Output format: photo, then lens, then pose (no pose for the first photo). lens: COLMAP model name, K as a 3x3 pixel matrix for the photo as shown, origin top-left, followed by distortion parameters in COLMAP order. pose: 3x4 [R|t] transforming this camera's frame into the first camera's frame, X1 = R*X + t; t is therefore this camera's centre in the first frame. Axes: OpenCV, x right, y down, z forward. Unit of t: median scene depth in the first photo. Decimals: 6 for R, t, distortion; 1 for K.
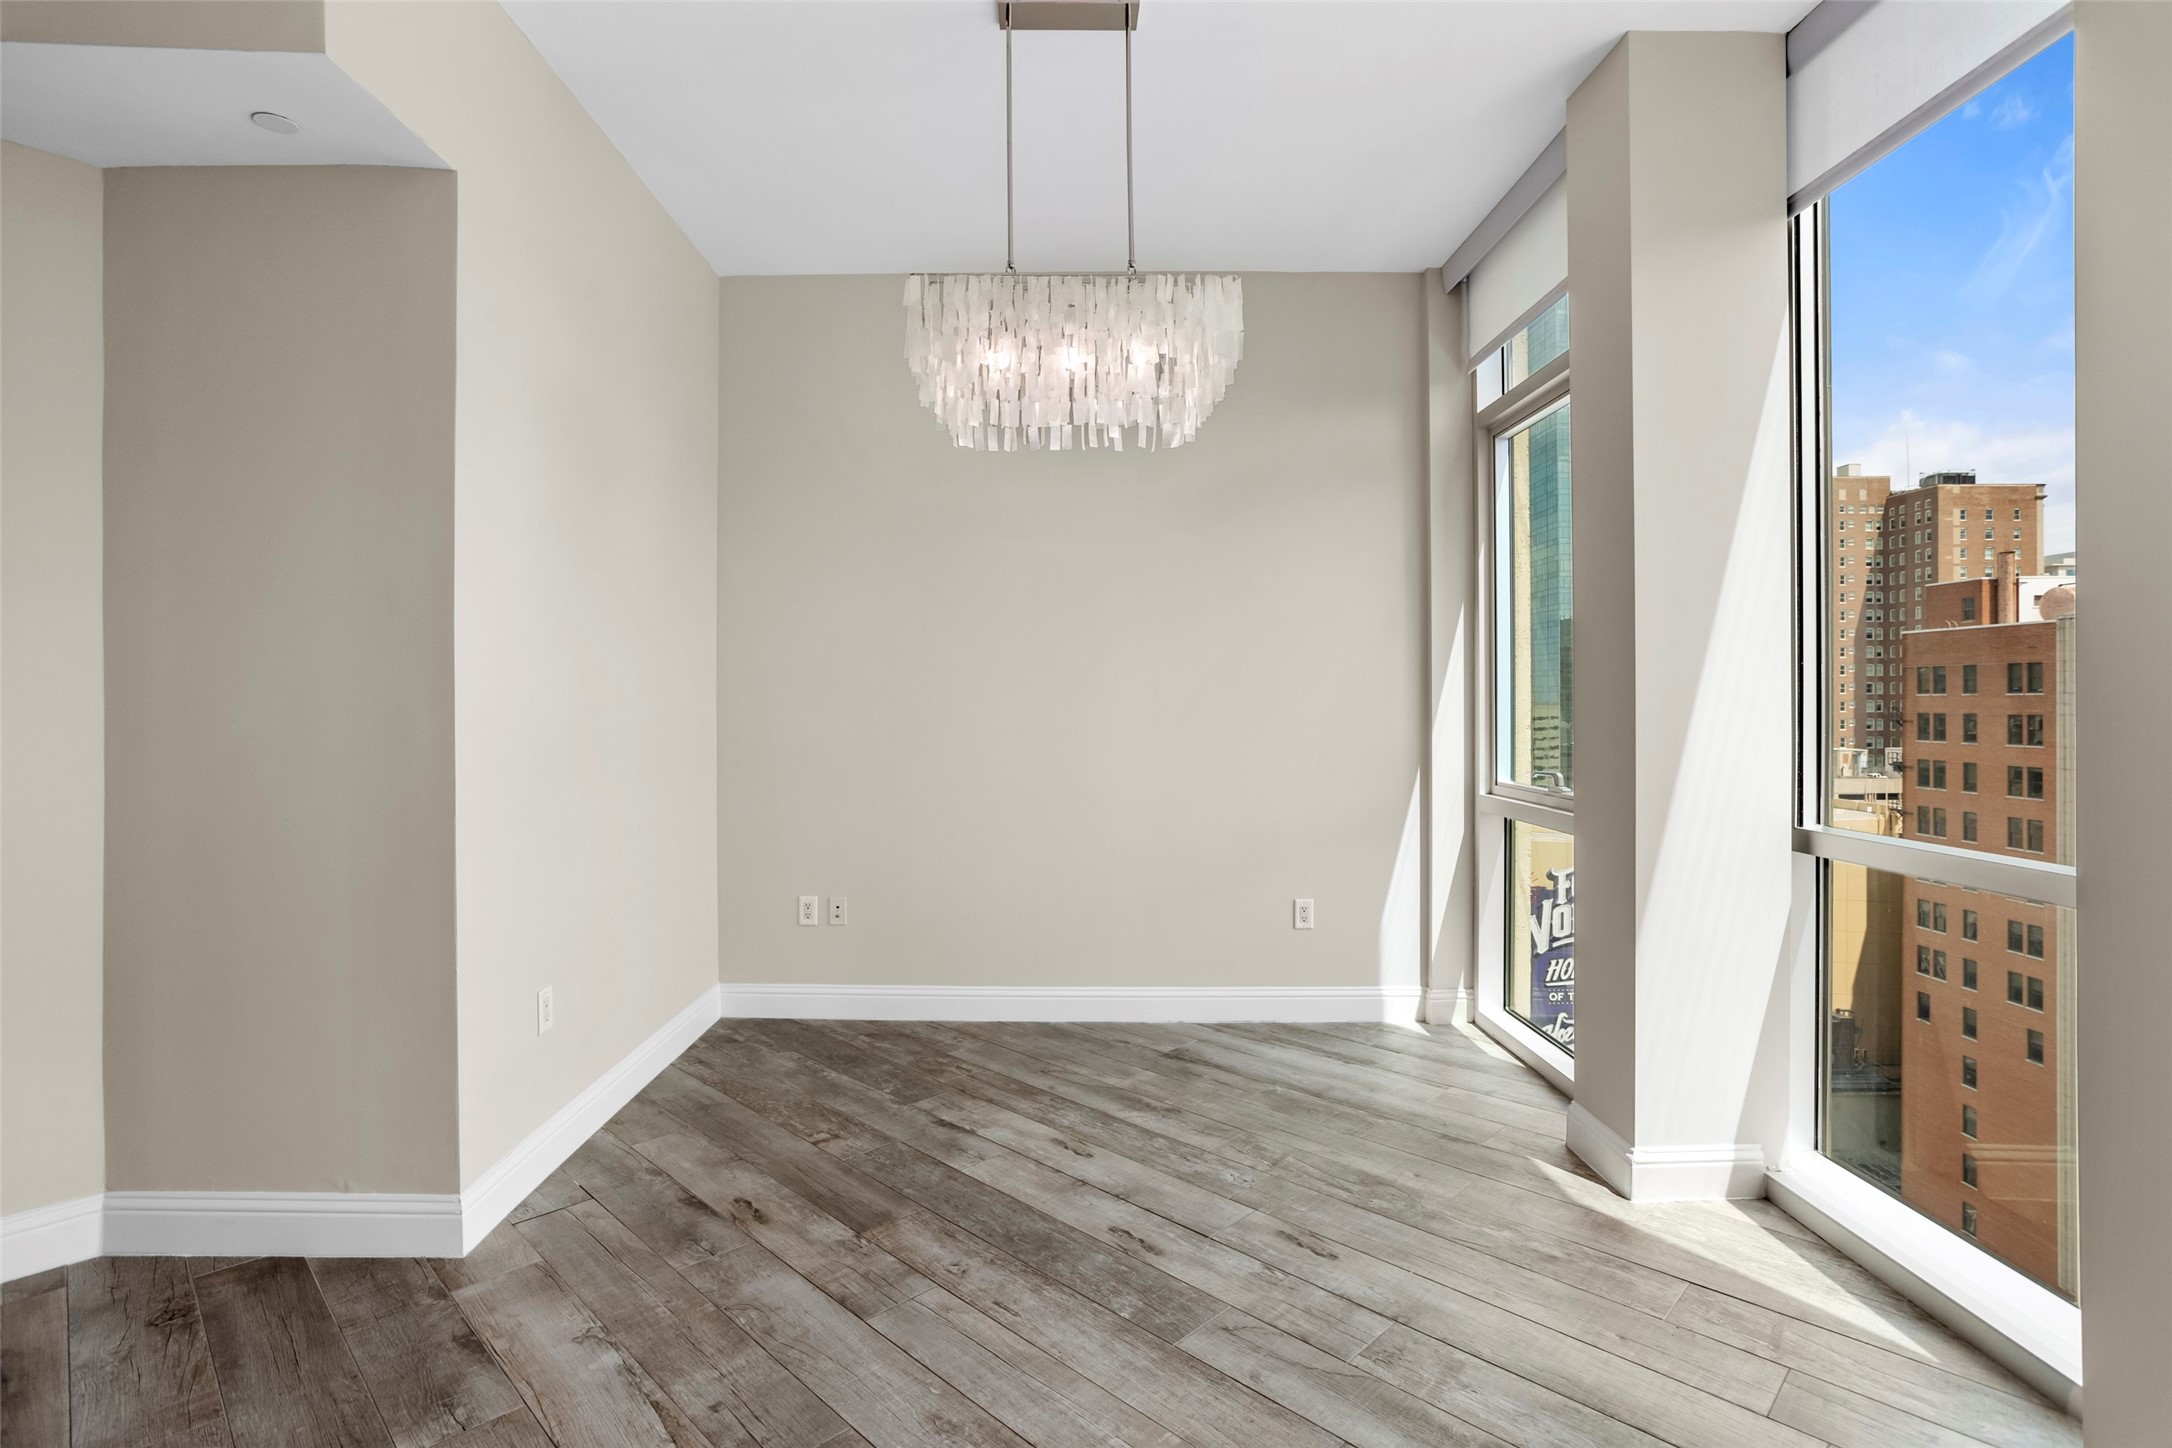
lens RADIAL K [[1214.0, 0, 1113.3], [0, 1214.0, 717.5], [0, 0, 1]] dist [-0.041352, 0.002389]
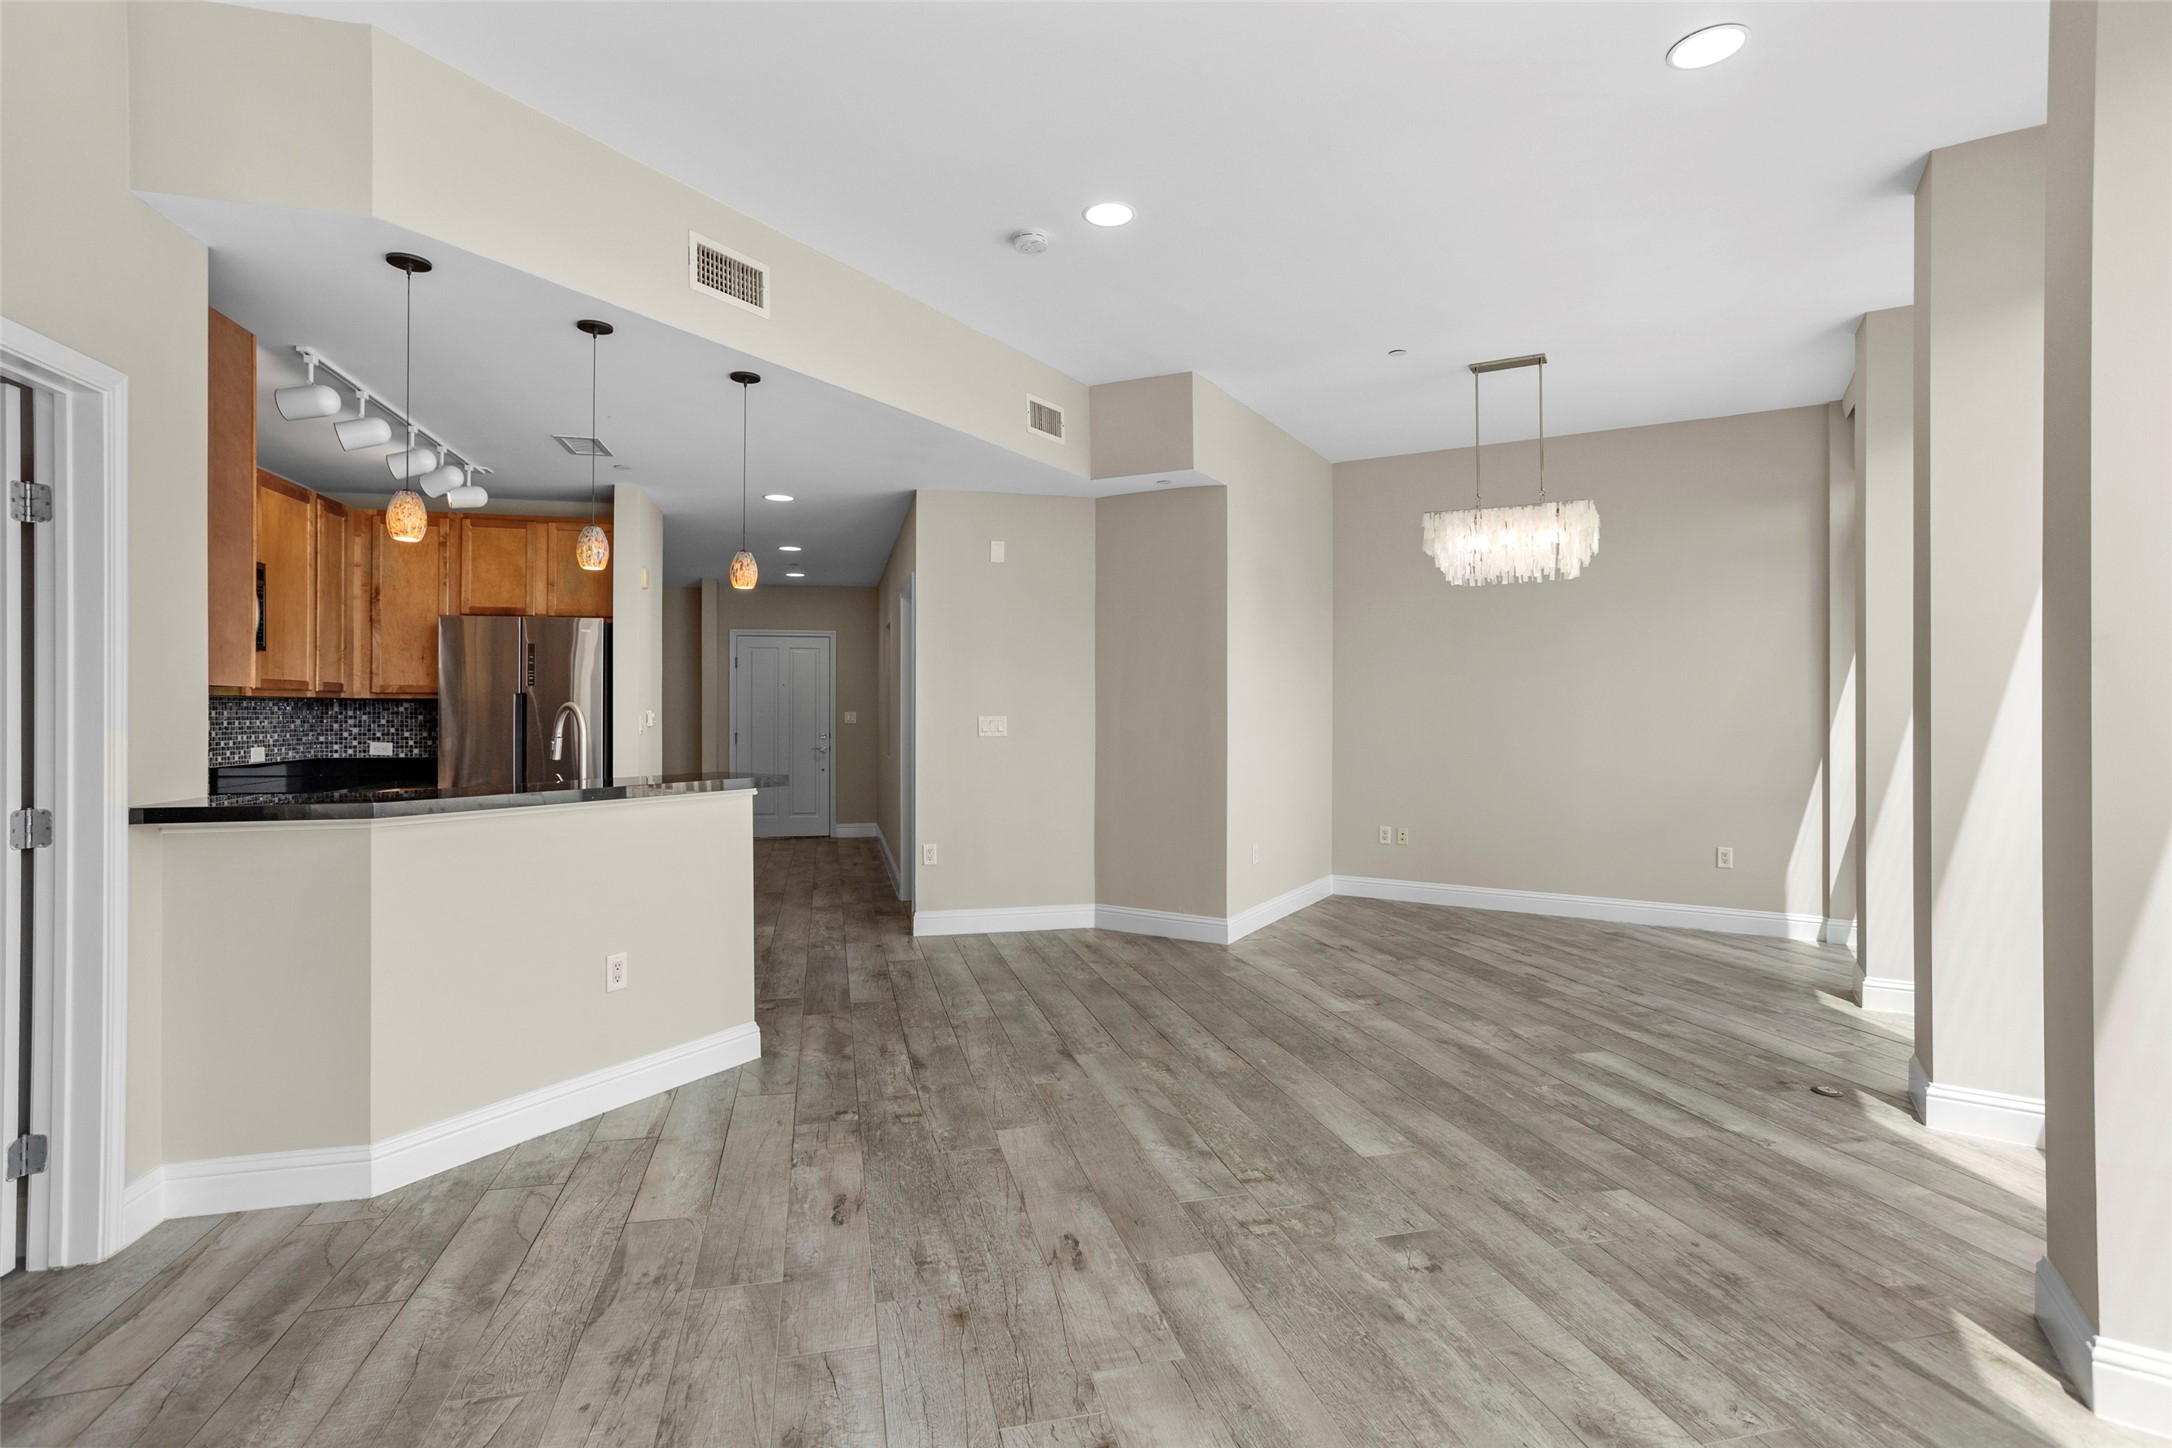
lens RADIAL K [[1036.8, 0, 1081.4], [0, 1036.8, 710.8], [0, 0, 1]] dist [-0.044970, 0.025266]
pose [[0.853739, 0.001186, -0.520699, 0.137002], [-0.008210, 0.999904, -0.011183, 0.005794], [0.520636, 0.013823, 0.853667, -0.454977]]
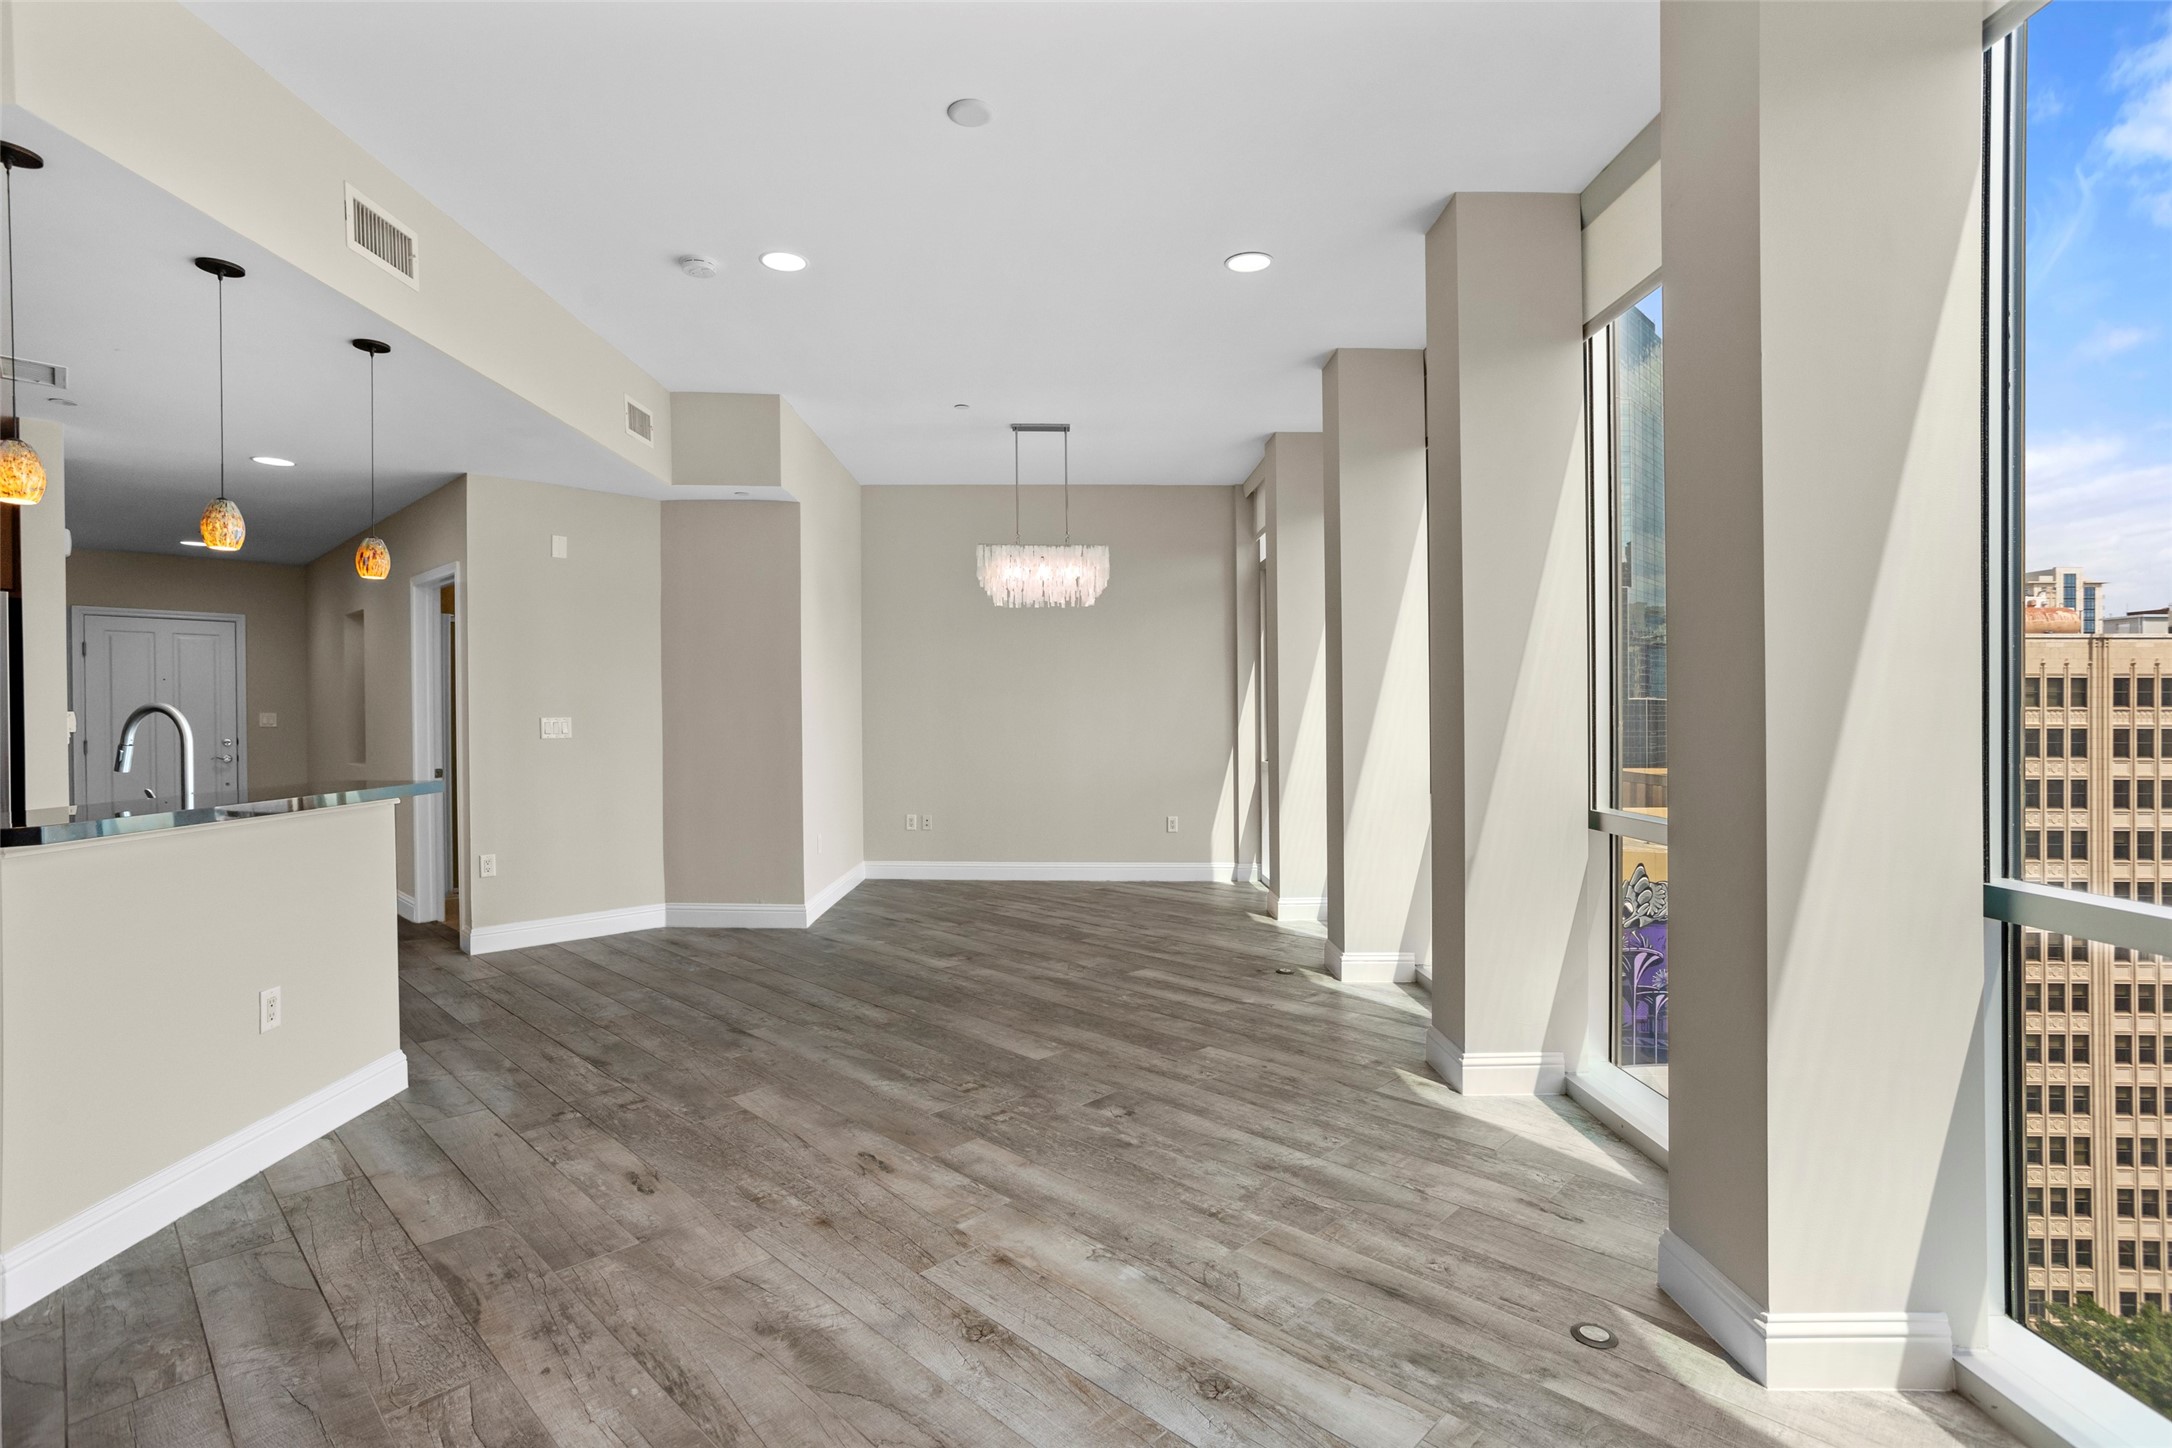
lens RADIAL K [[1036.8, 0, 1076.8], [0, 1036.8, 708.3], [0, 0, 1]] dist [-0.044970, 0.025266]
pose [[0.999936, 0.001551, 0.011204, 0.005462], [-0.001371, 0.999870, -0.016057, 0.006558], [-0.011228, 0.016041, 0.999808, -0.611239]]
